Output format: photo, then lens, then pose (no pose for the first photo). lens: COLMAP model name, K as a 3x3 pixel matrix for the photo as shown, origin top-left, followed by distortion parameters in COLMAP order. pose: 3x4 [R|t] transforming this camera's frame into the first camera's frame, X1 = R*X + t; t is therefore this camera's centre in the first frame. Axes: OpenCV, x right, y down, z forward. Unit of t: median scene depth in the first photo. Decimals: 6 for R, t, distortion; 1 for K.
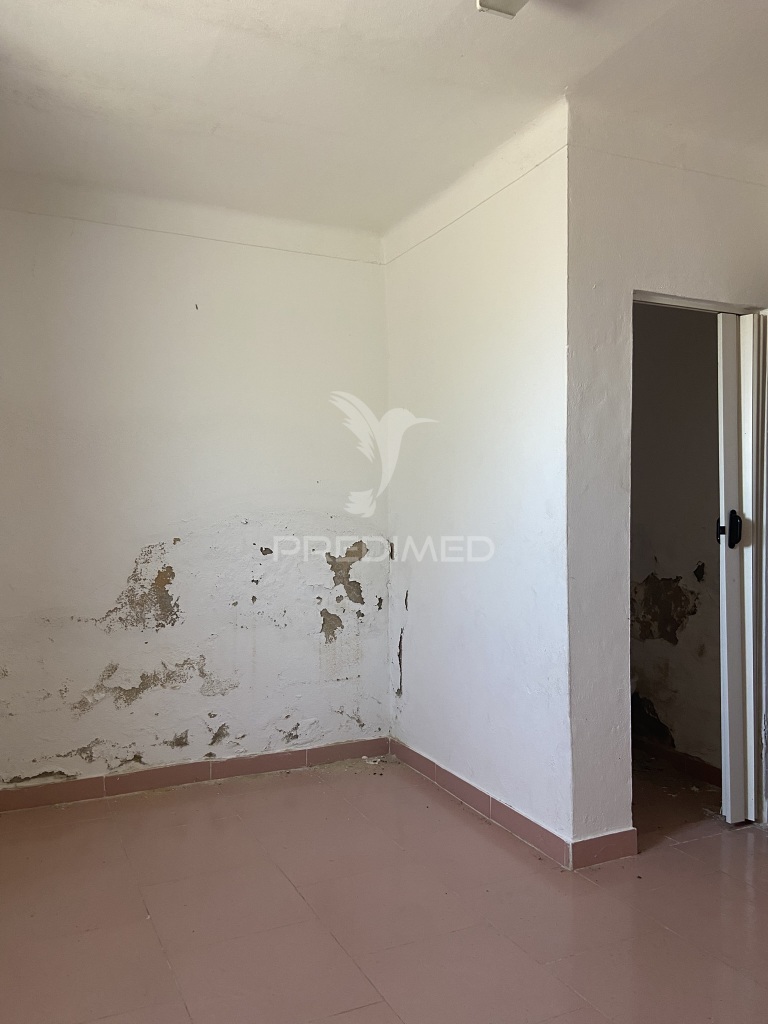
lens RADIAL K [[787.3, 0, 413.2], [0, 787.3, 502.5], [0, 0, 1]] dist [0.082990, -0.115872]
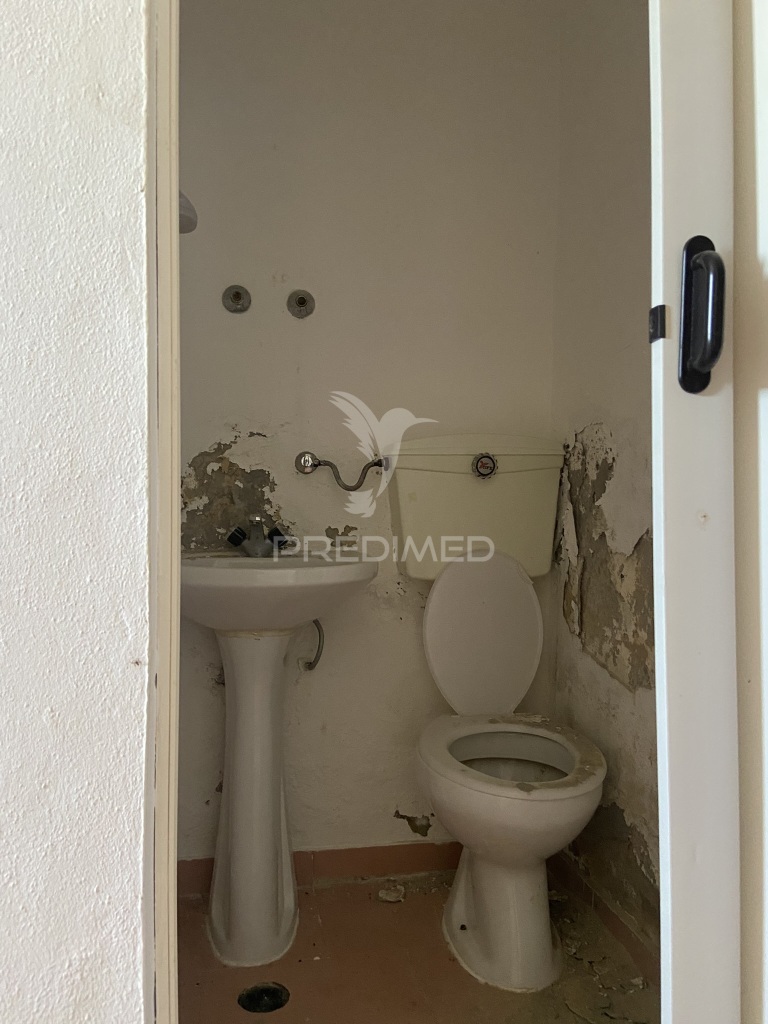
lens RADIAL K [[787.3, 0, 383.9], [0, 787.3, 504.3], [0, 0, 1]] dist [0.082990, -0.115872]
pose [[0.956720, -0.010674, -0.290813, 0.335839], [0.013679, 0.999872, 0.008302, 0.080172], [0.290687, -0.011921, 0.956744, 0.644986]]
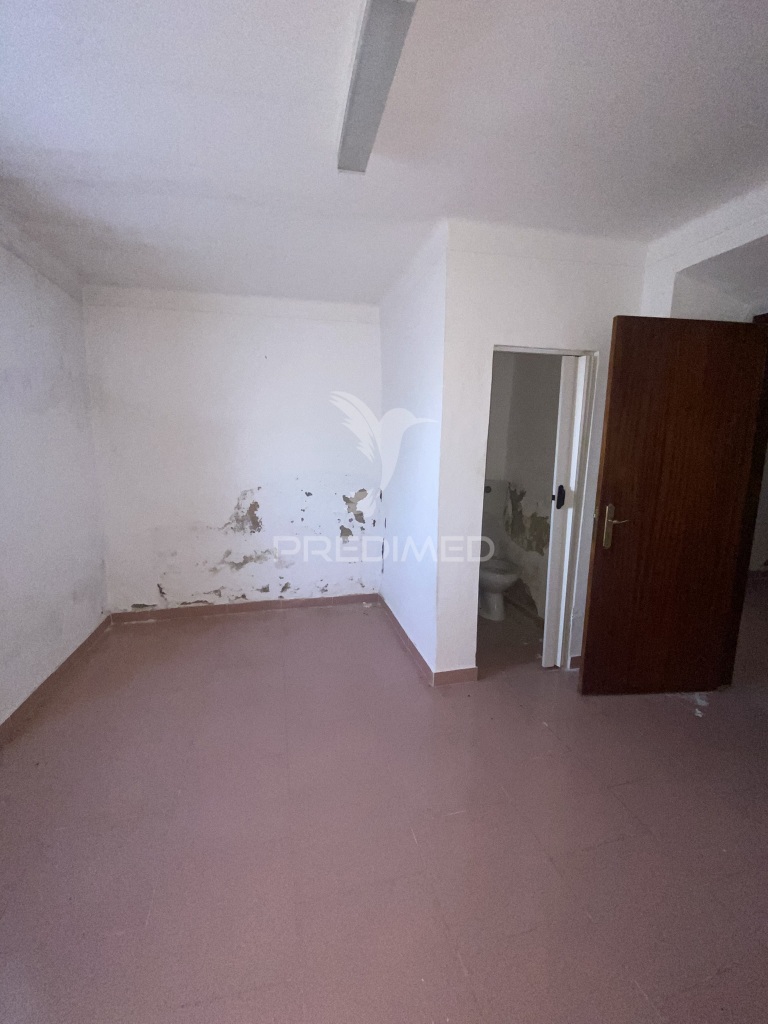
lens RADIAL K [[412.6, 0, 392.7], [0, 412.6, 510.3], [0, 0, 1]] dist [0.015815, -0.000107]
pose [[0.977801, 0.044885, -0.204672, 0.216234], [-0.010319, 0.985917, 0.166915, -0.067531], [0.209282, -0.161098, 0.964494, 0.109251]]
